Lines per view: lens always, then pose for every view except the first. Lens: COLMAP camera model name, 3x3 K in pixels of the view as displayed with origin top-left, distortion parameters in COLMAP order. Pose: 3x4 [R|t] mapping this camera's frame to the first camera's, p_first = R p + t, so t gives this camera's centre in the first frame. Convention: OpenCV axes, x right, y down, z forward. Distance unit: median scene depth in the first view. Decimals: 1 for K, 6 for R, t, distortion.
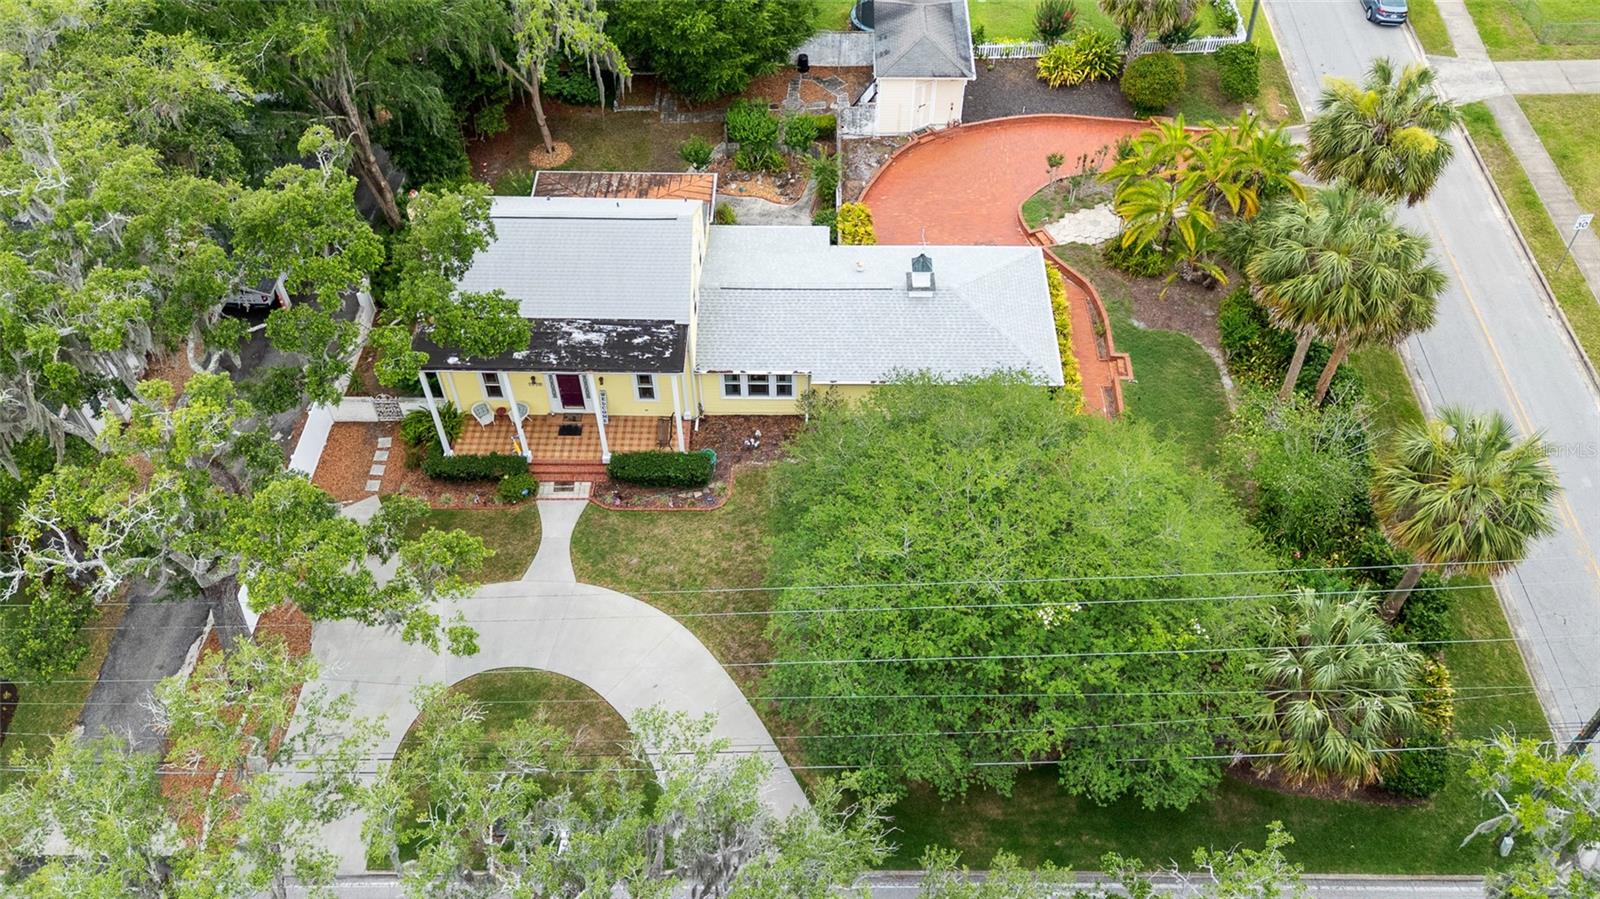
lens RADIAL K [[1208.0, 0, 795.6], [0, 1208.0, 448.4], [0, 0, 1]] dist [0.015974, 0.001501]
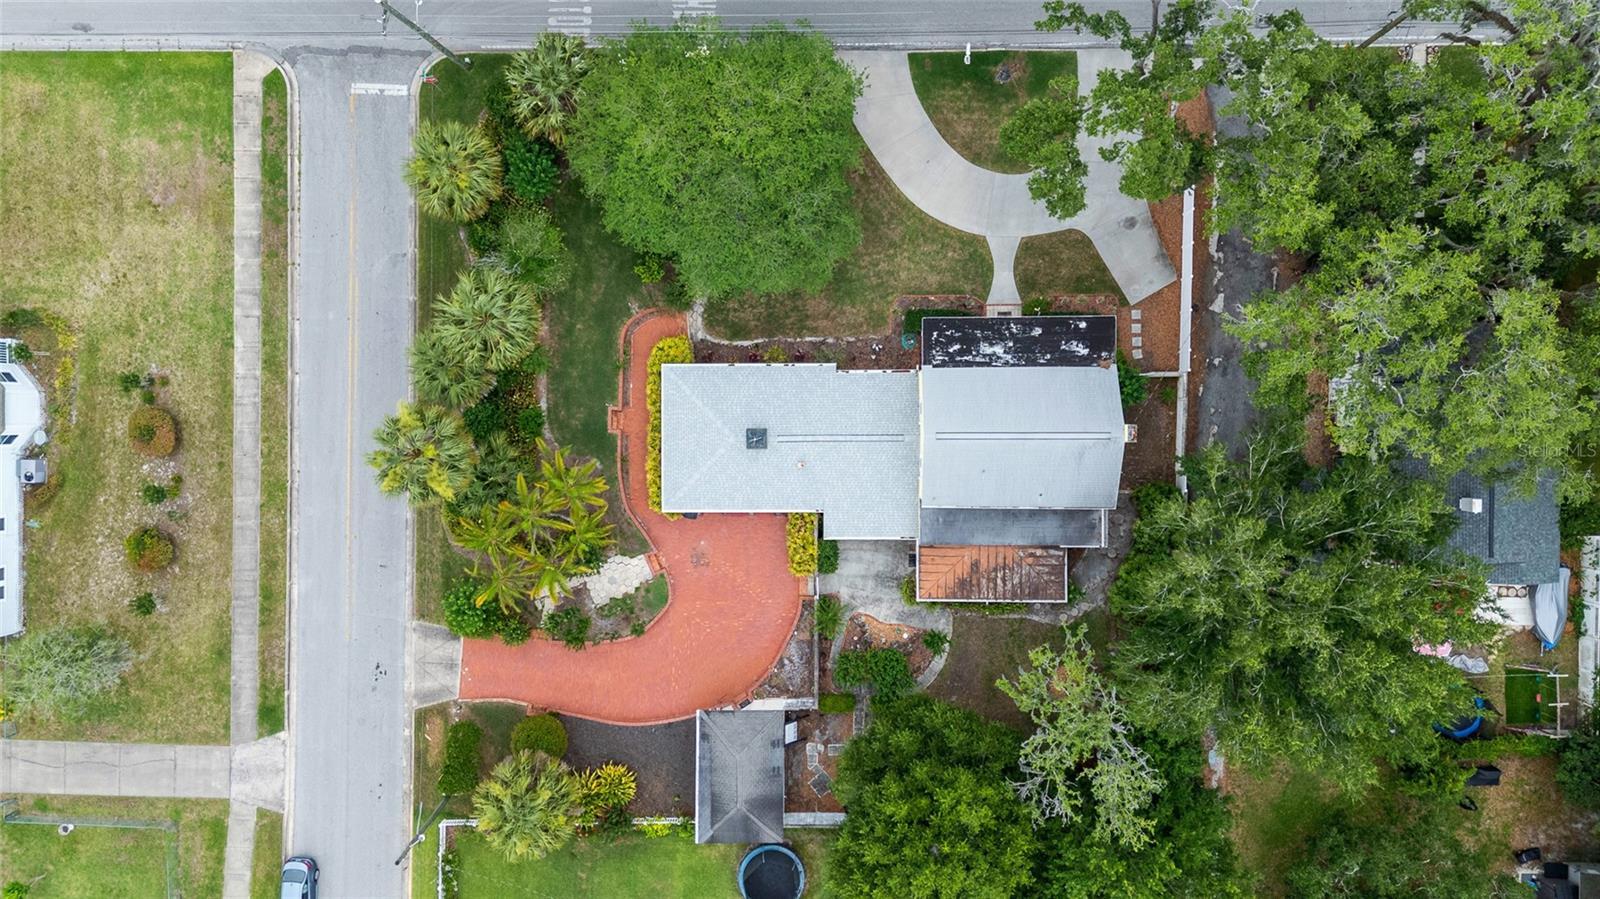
lens RADIAL K [[1208.0, 0, 796.5], [0, 1208.0, 453.7], [0, 0, 1]] dist [0.015974, 0.001501]
pose [[-0.998836, 0.017829, 0.044824, -0.001146], [0.014569, -0.774317, 0.632630, -1.092904], [0.045987, 0.632547, 0.773156, -0.046856]]
